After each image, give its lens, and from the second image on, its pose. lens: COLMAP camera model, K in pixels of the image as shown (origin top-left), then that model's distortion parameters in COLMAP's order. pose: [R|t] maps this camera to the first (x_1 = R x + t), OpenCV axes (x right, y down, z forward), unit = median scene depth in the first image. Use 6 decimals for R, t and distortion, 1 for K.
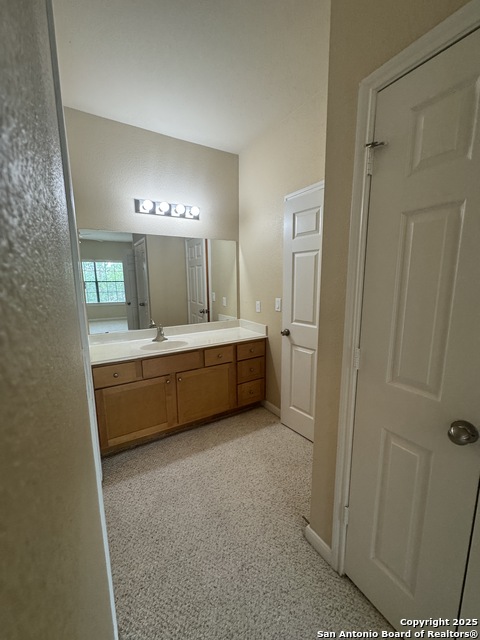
lens RADIAL K [[256.1, 0, 241.6], [0, 256.1, 319.1], [0, 0, 1]] dist [-0.001377, 0.000164]
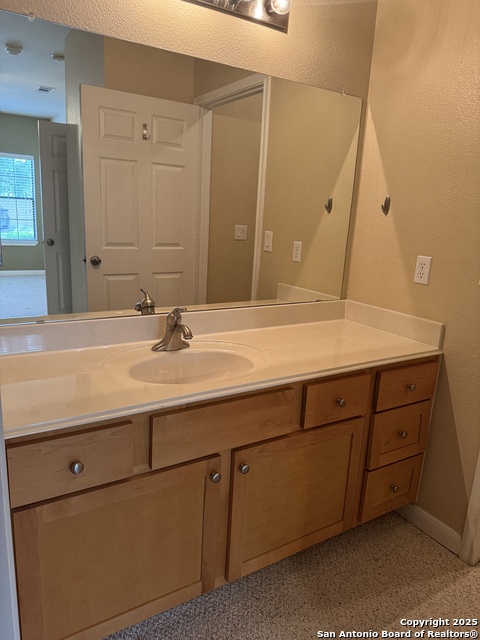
lens RADIAL K [[448.1, 0, 242.2], [0, 448.1, 318.1], [0, 0, 1]] dist [-0.019195, -0.002397]
pose [[0.996871, 0.063345, 0.047286, -0.290875], [-0.066511, 0.995419, 0.068688, -0.011866], [-0.042719, -0.071618, 0.996517, 0.410139]]
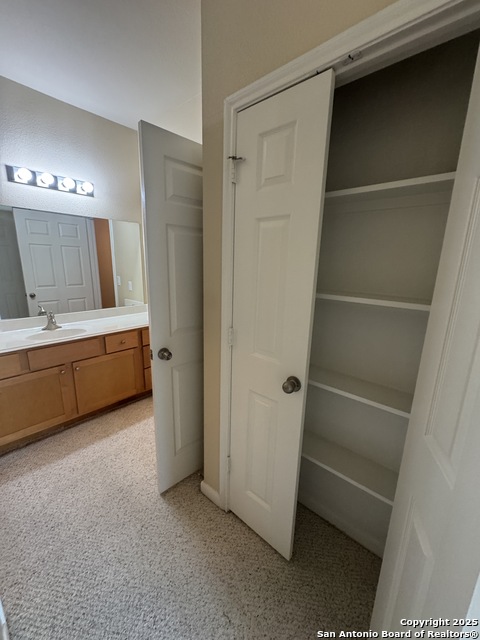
lens RADIAL K [[256.1, 0, 240.7], [0, 256.1, 319.1], [0, 0, 1]] dist [-0.001377, 0.000164]
pose [[0.955258, -0.032941, 0.293934, 0.067389], [0.013991, 0.997699, 0.066341, -0.003327], [-0.295443, -0.059260, 0.953521, -0.078511]]
